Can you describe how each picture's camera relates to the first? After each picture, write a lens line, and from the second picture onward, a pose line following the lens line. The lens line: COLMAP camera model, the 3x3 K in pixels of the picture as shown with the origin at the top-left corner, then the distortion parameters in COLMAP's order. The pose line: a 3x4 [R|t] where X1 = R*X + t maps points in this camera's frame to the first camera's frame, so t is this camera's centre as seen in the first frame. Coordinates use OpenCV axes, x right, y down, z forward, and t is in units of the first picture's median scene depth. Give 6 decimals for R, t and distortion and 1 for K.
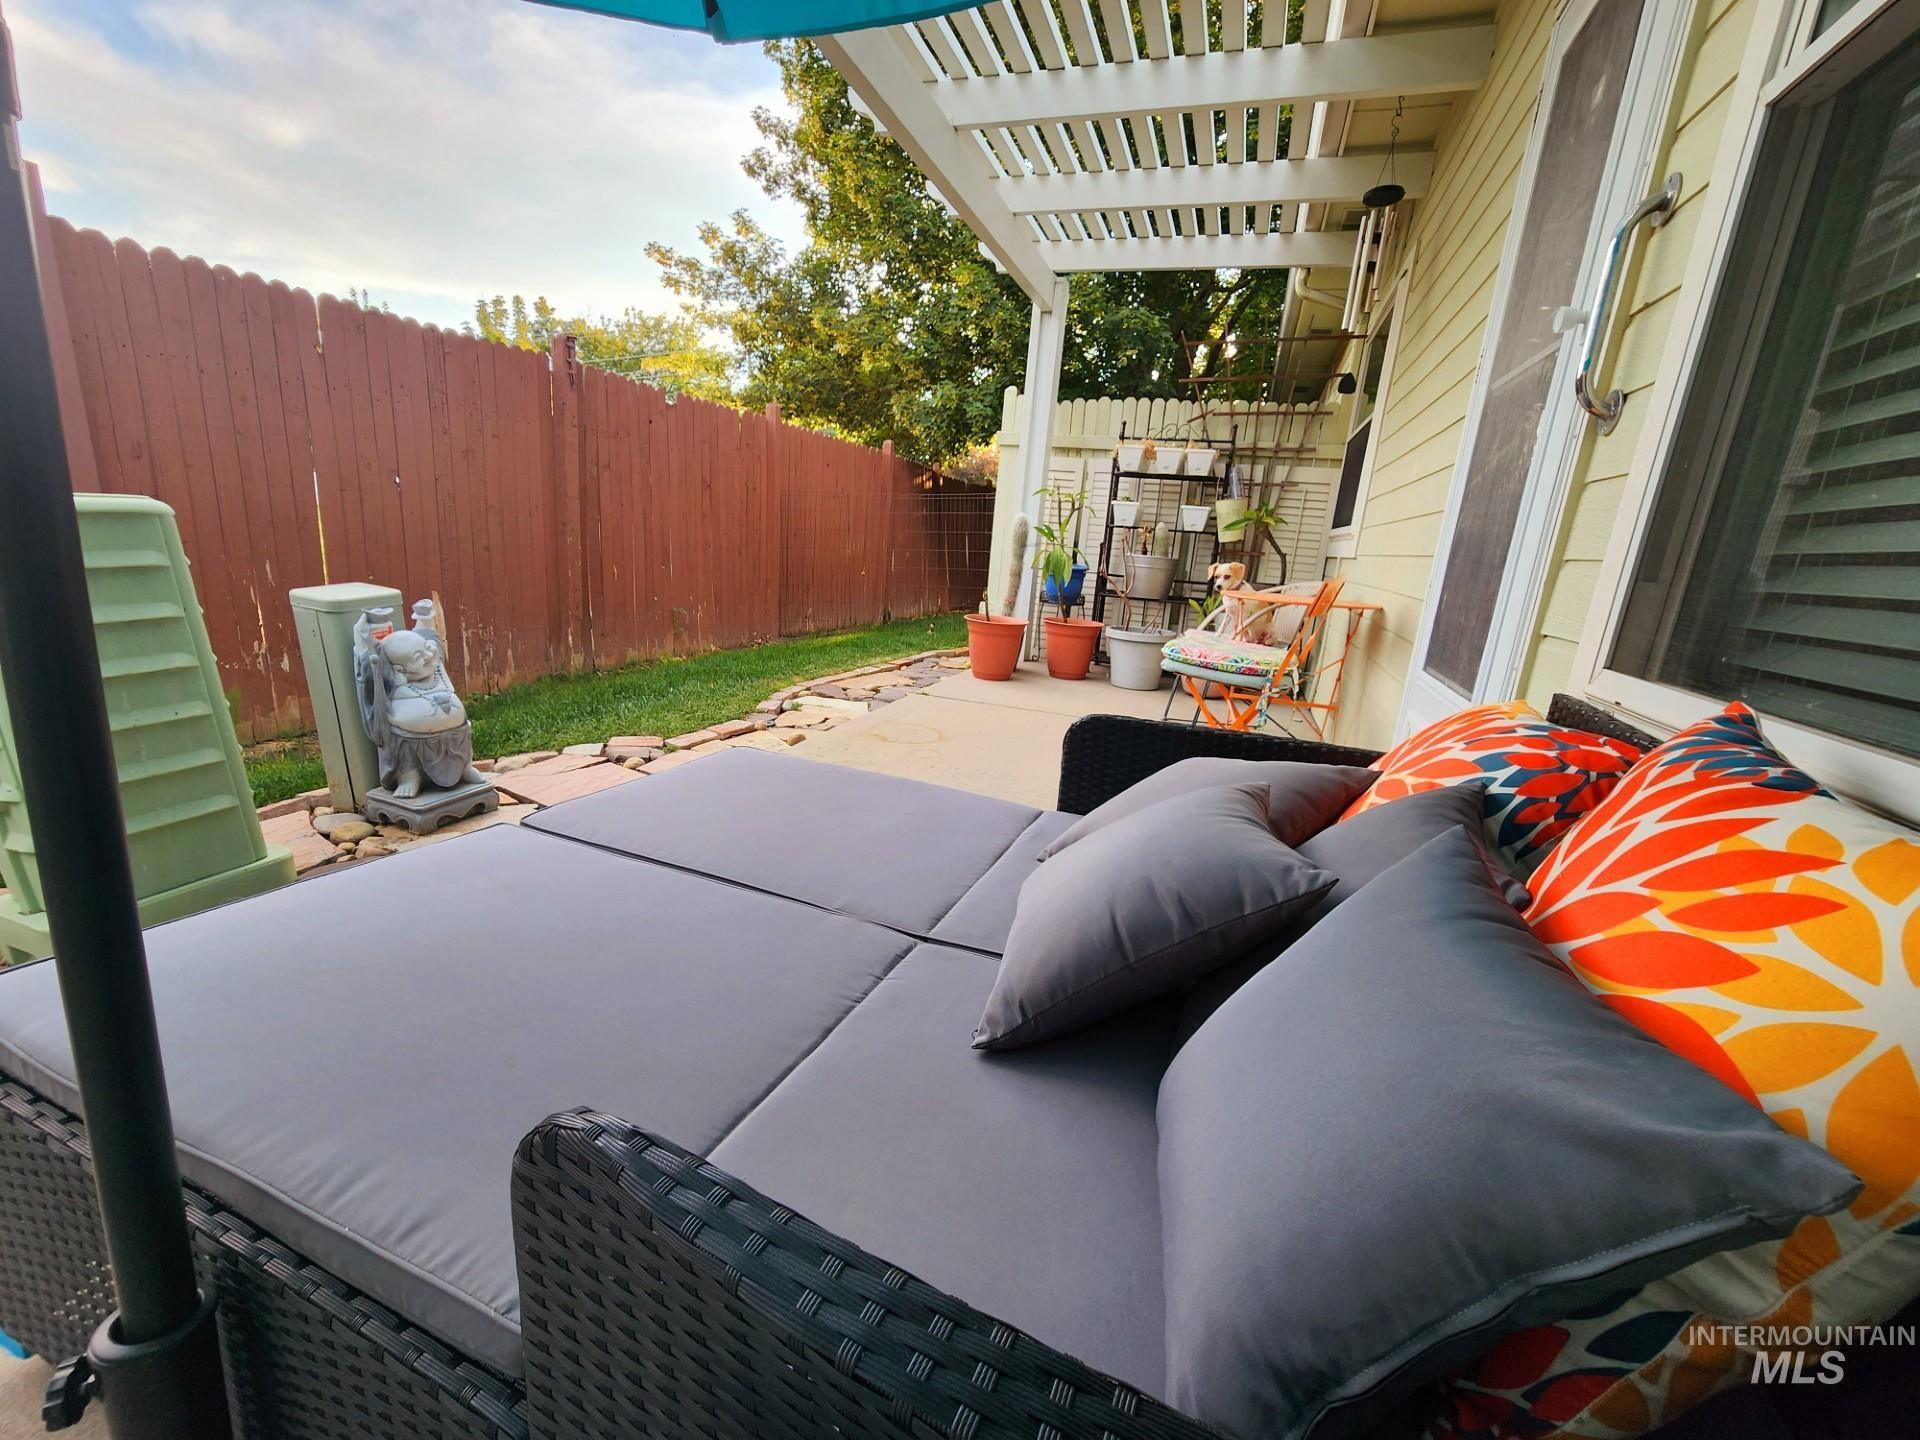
lens RADIAL K [[801.8, 0, 961.7], [0, 801.8, 759.9], [0, 0, 1]] dist [-0.001587, -0.000017]
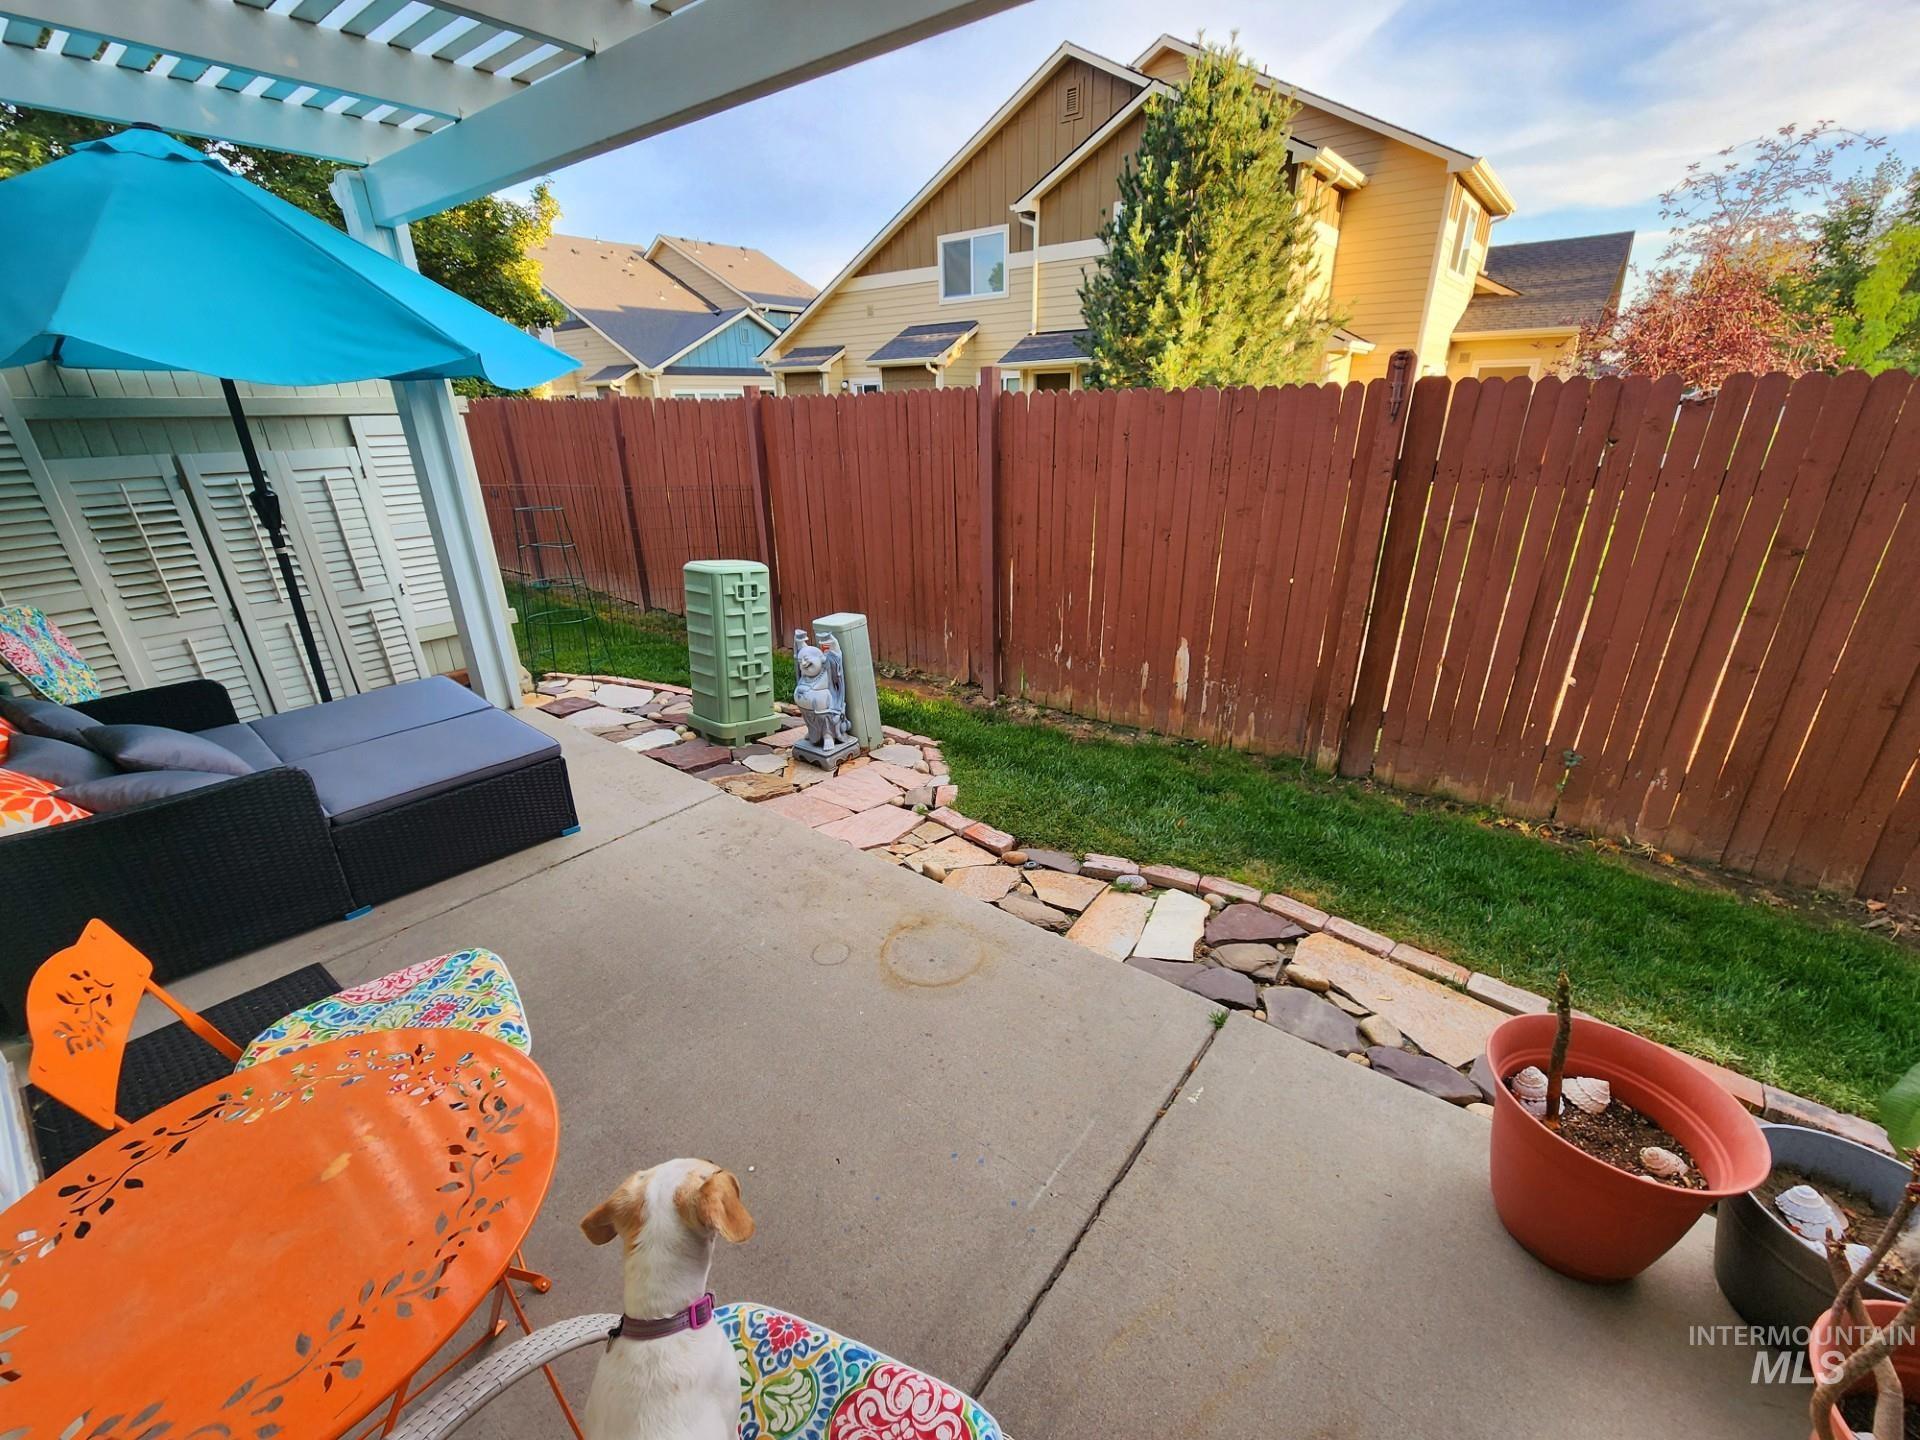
lens RADIAL K [[800.6, 0, 960.0], [0, 800.6, 720.0], [0, 0, 1]] dist [-0.002405, 0.000125]
pose [[-0.321431, 0.276245, -0.905743, 0.497793], [-0.275402, 0.887883, 0.368533, -0.475738], [0.906000, 0.367902, -0.209314, 1.104465]]
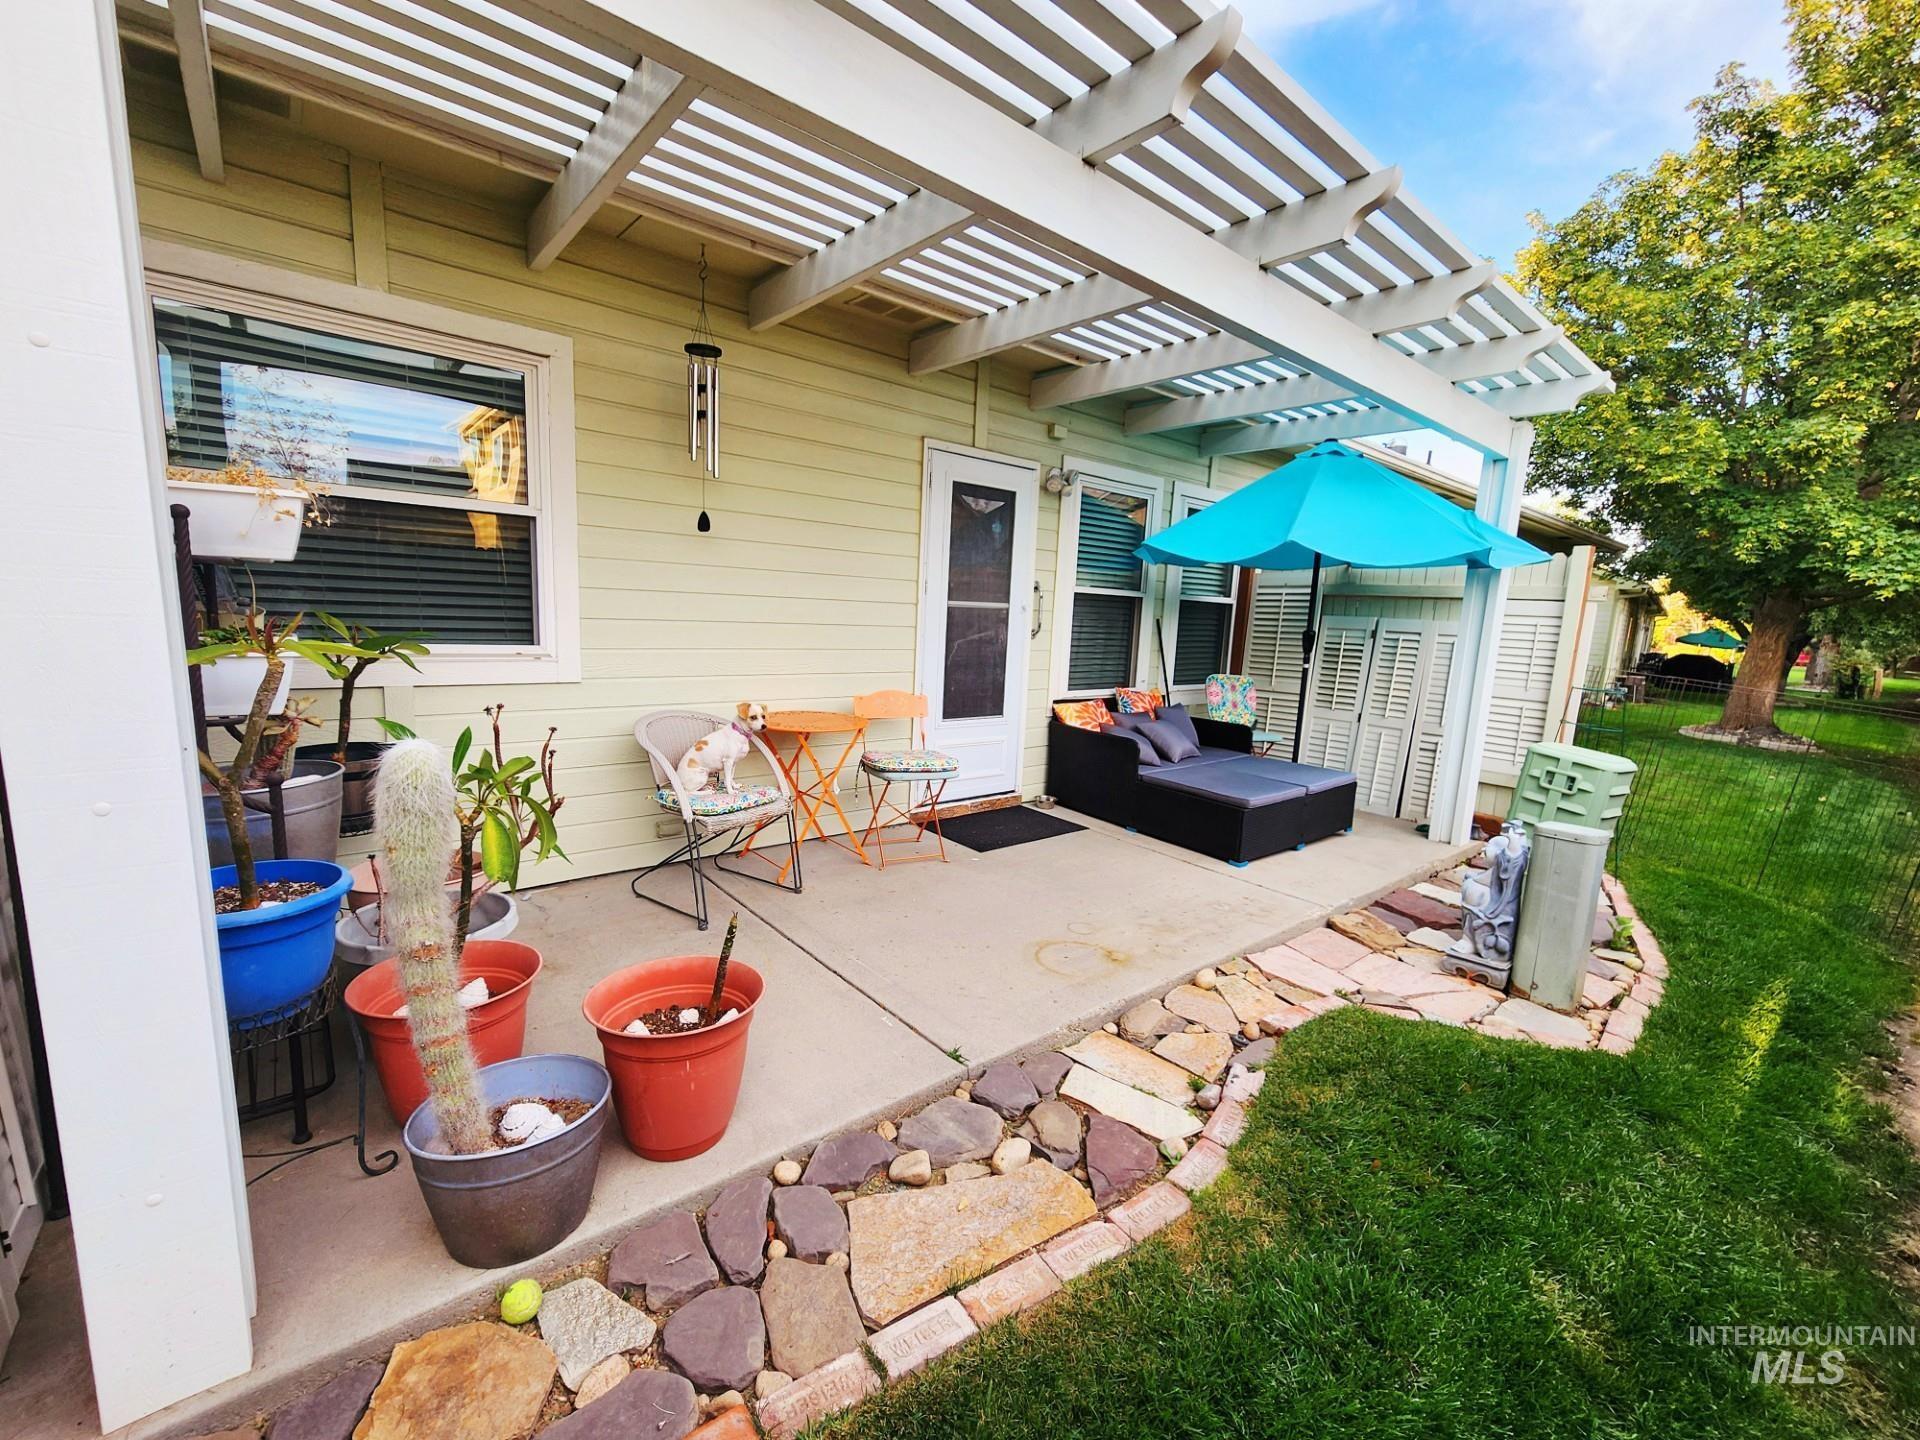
lens RADIAL K [[798.2, 0, 983.0], [0, 798.2, 725.1], [0, 0, 1]] dist [0.064870, 0.000078]
pose [[-0.864175, -0.195273, 0.463756, -0.342908], [0.017921, 0.909102, 0.416189, -0.634433], [-0.502872, 0.367971, -0.782124, 1.658203]]
